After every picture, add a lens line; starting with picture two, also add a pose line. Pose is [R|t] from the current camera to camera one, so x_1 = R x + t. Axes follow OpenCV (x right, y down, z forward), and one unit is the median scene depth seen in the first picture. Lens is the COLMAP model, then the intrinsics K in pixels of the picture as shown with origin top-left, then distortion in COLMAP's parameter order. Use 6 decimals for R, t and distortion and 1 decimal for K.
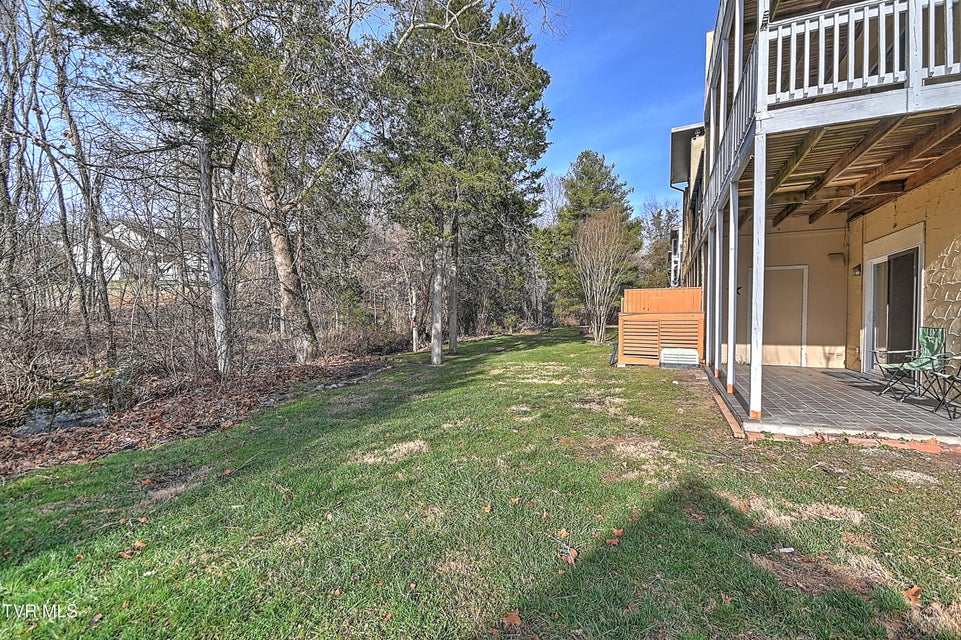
lens RADIAL K [[421.9, 0, 477.2], [0, 421.9, 326.5], [0, 0, 1]] dist [0.025538, -0.000360]
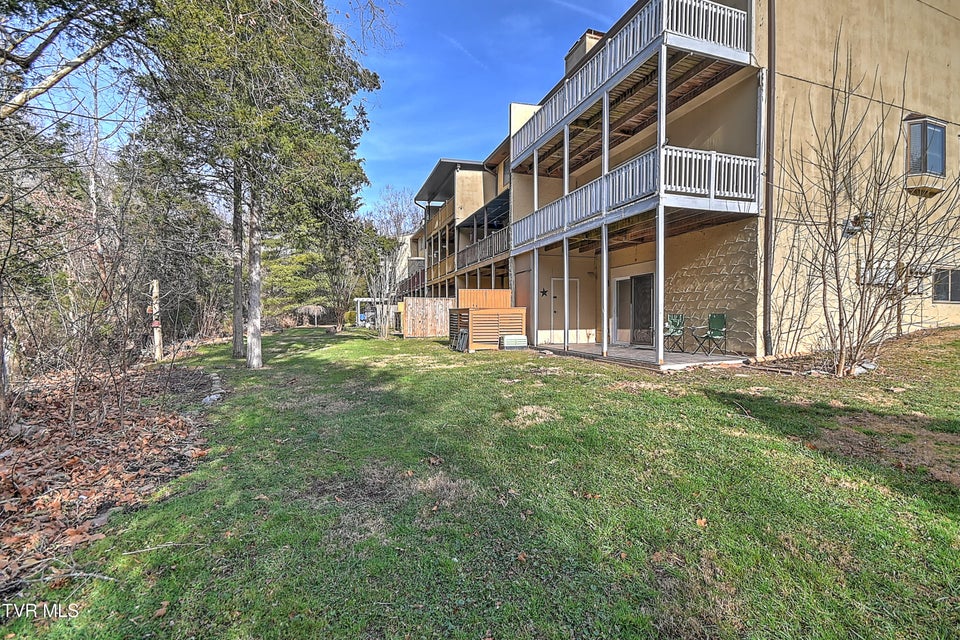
lens RADIAL K [[421.4, 0, 476.7], [0, 421.4, 326.4], [0, 0, 1]] dist [0.025538, -0.000360]
pose [[0.757799, -0.022403, 0.652104, -1.071425], [0.020146, 0.999737, 0.010935, 0.019674], [-0.652178, 0.004851, 0.758051, 0.164733]]
